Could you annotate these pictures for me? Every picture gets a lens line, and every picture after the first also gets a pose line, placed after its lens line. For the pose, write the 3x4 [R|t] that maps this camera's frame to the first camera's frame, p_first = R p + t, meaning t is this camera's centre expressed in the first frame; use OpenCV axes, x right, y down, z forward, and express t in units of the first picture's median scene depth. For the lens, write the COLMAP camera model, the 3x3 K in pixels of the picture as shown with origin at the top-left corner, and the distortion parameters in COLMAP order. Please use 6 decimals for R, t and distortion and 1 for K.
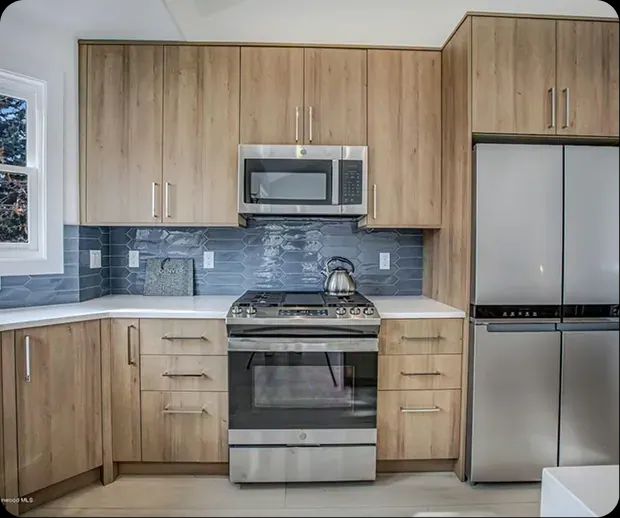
lens RADIAL K [[364.5, 0, 310.0], [0, 364.5, 259.0], [0, 0, 1]] dist [-0.003622, -0.001054]
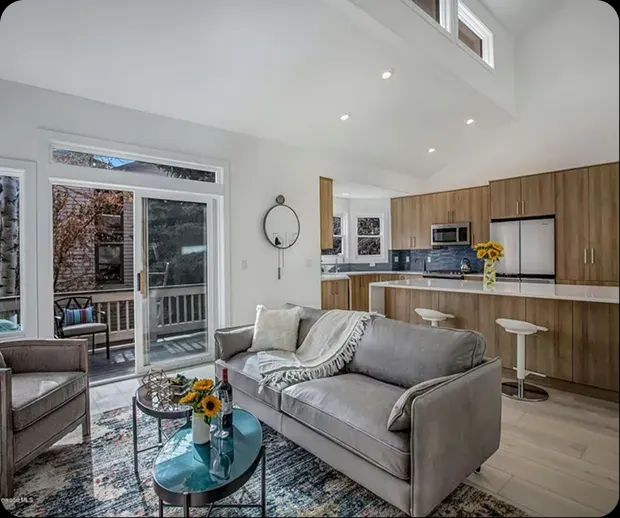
lens RADIAL K [[364.5, 0, 310.0], [0, 364.5, 259.0], [0, 0, 1]] dist [-0.003622, -0.001054]
pose [[0.636191, -0.004682, -0.771517, 1.655210], [-0.002957, 0.999959, -0.008506, 0.030848], [0.771526, 0.007693, 0.636152, -1.950053]]
